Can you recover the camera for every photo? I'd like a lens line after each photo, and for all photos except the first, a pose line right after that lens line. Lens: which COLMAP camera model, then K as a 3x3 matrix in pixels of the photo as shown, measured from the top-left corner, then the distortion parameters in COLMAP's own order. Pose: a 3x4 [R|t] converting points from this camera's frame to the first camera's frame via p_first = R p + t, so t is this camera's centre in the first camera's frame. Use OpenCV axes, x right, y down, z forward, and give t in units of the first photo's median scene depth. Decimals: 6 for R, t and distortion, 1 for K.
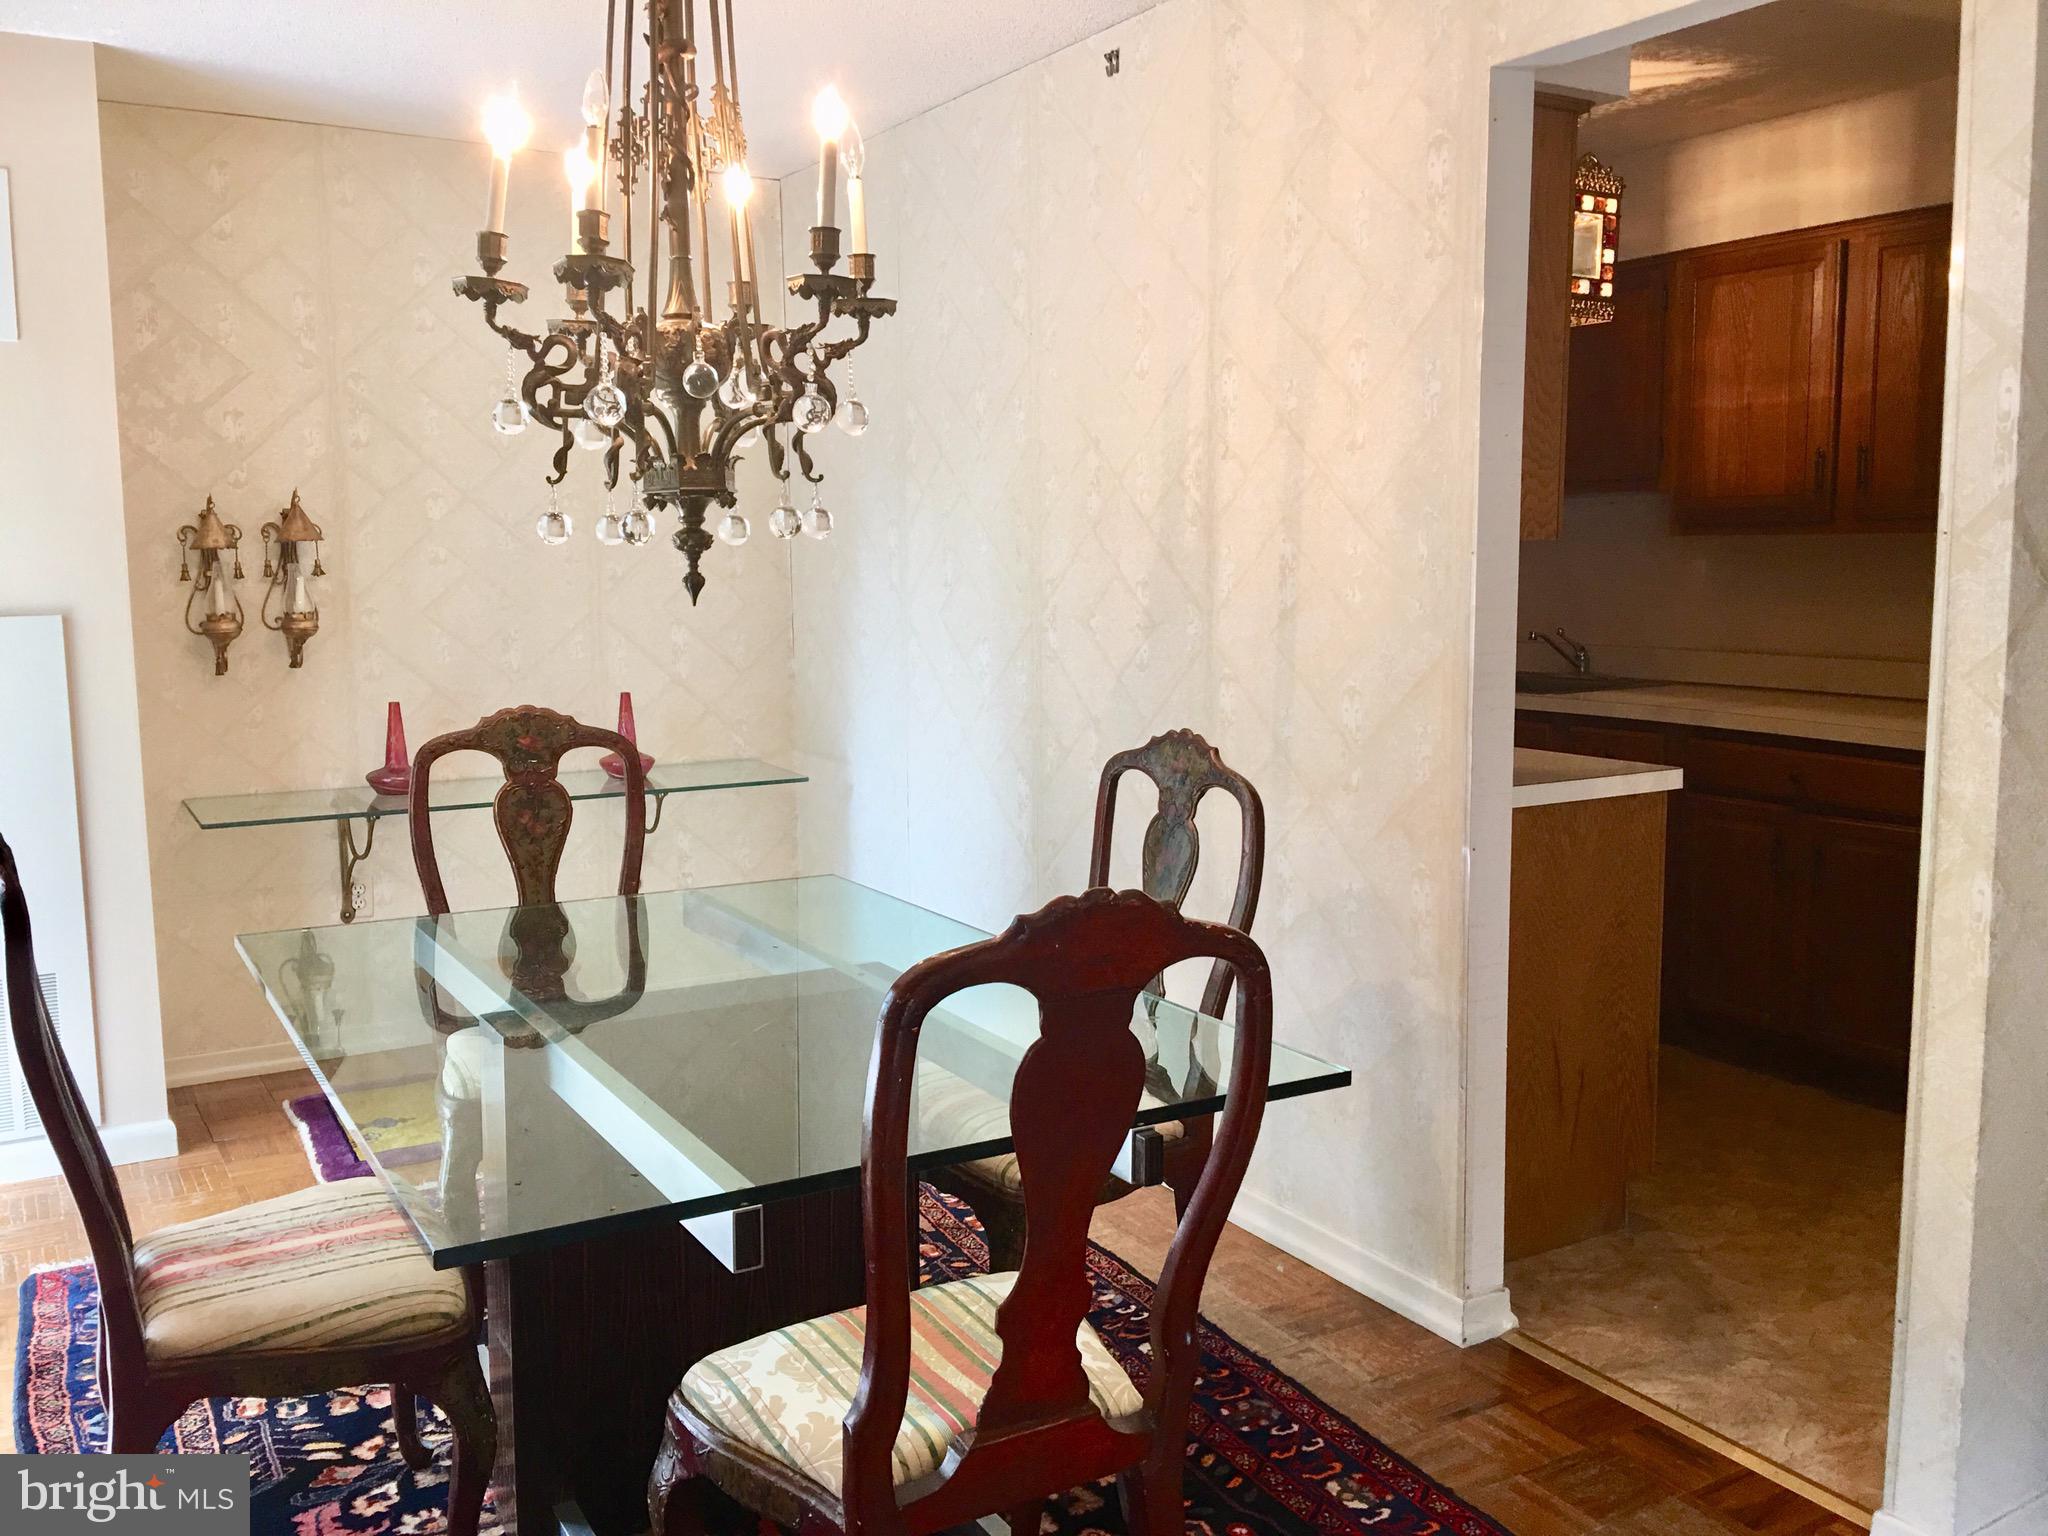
lens RADIAL K [[1732.6, 0, 1024.0], [0, 1732.6, 768.0], [0, 0, 1]] dist [0.071744, -0.127748]
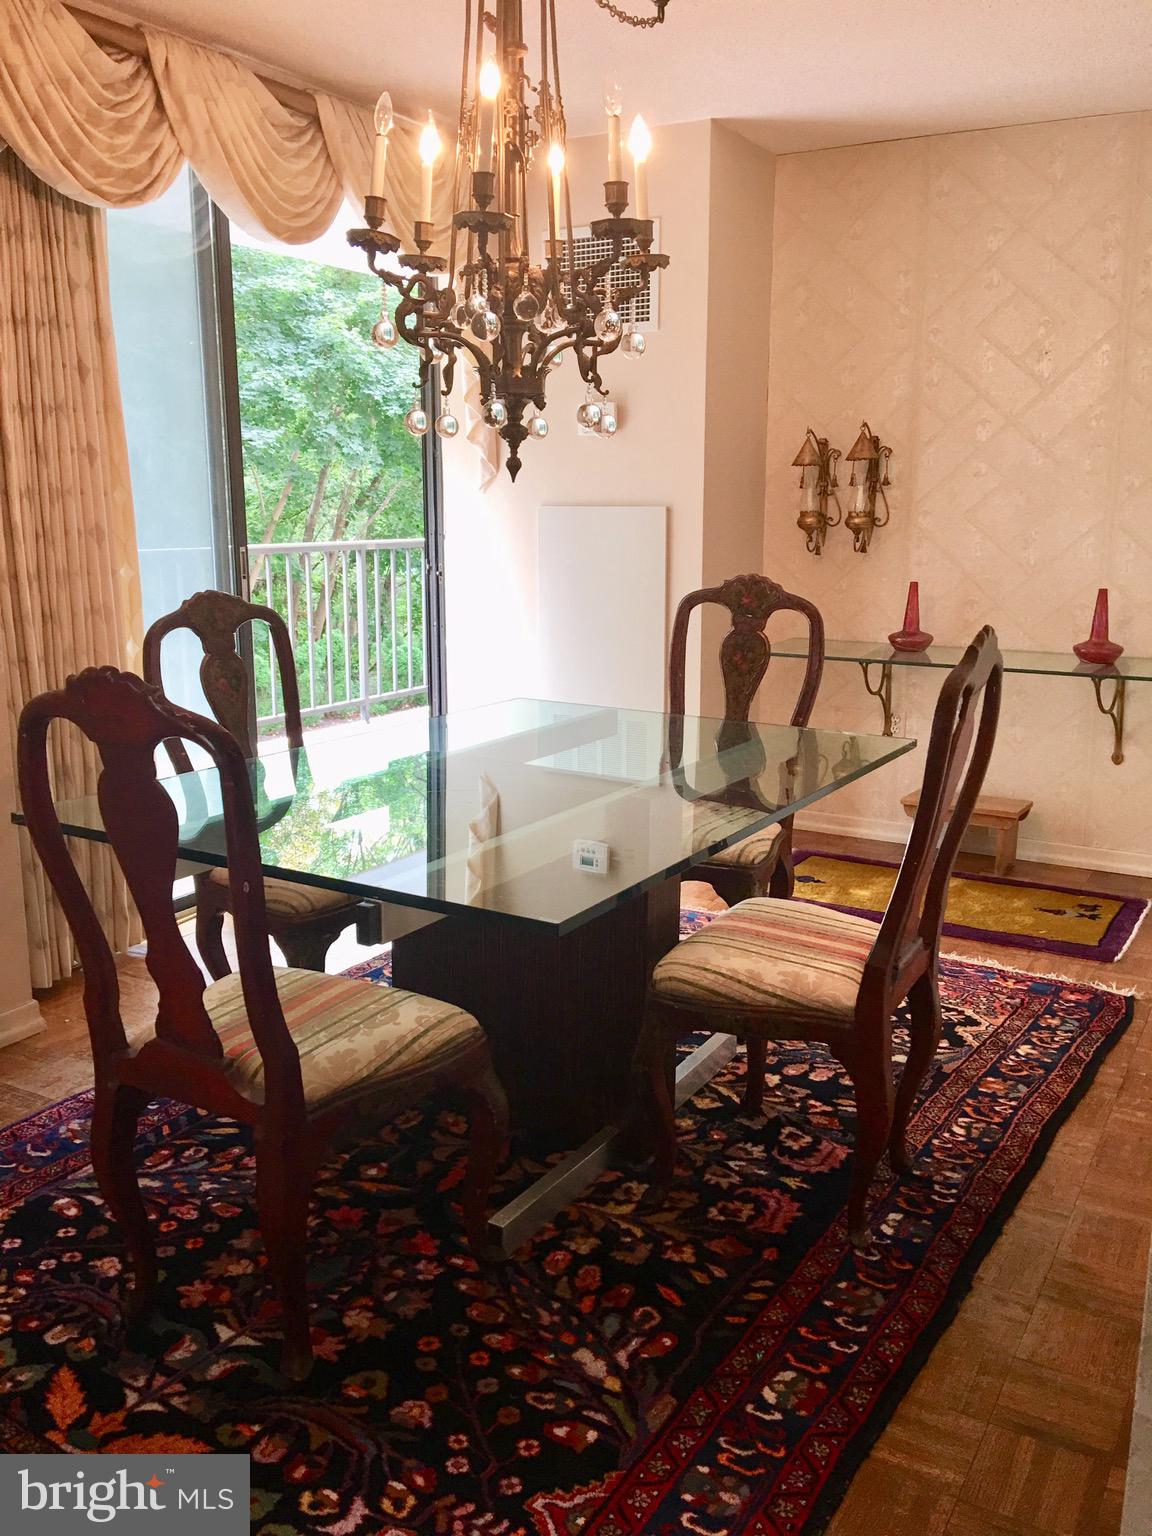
lens RADIAL K [[1299.4, 0, 576.0], [0, 1299.4, 768.0], [0, 0, 1]] dist [0.071744, -0.127748]
pose [[0.472608, 0.185655, -0.861495, 0.410371], [-0.114978, 0.982192, 0.148590, -0.017159], [0.873740, 0.028828, 0.485538, 0.302403]]
